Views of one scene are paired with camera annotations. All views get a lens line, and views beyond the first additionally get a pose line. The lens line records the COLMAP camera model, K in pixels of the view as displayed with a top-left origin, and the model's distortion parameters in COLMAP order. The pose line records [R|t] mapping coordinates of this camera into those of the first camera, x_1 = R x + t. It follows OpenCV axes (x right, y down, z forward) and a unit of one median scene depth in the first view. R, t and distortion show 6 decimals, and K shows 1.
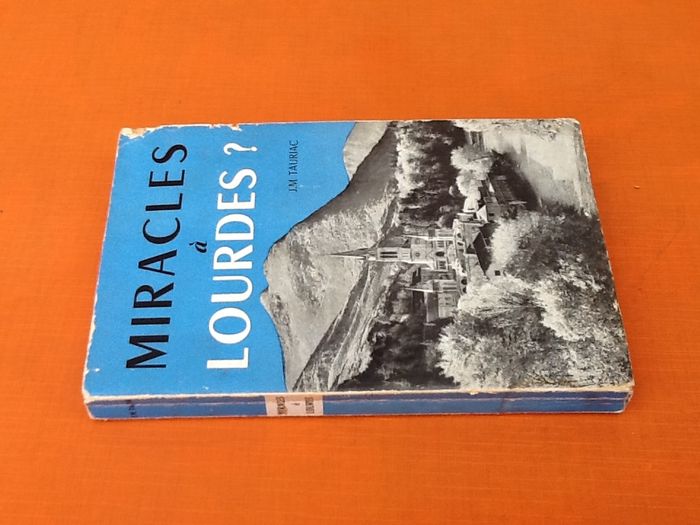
lens RADIAL K [[888.2, 0, 348.3], [0, 888.2, 260.7], [0, 0, 1]] dist [-0.032139, 0.000000]
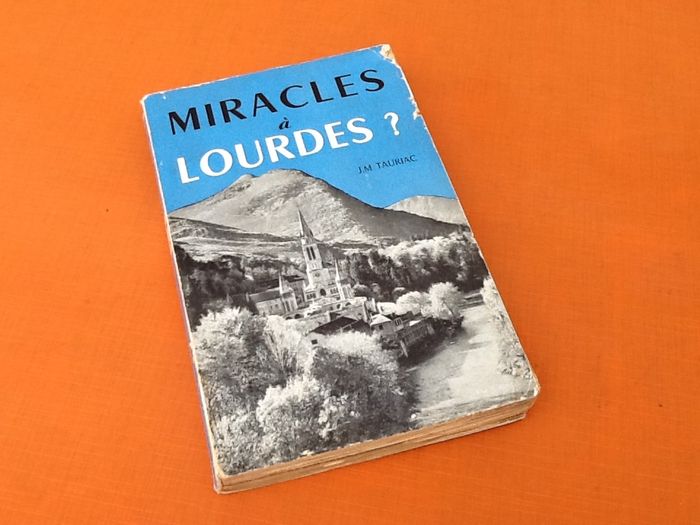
lens RADIAL K [[888.2, 0, 348.2], [0, 888.2, 264.1], [0, 0, 1]] dist [-0.032139, 0.000000]
pose [[0.242893, 0.820965, -0.516738, 0.637218], [-0.805118, 0.467749, 0.364687, -0.439418], [0.541099, 0.327455, 0.774587, 0.173251]]
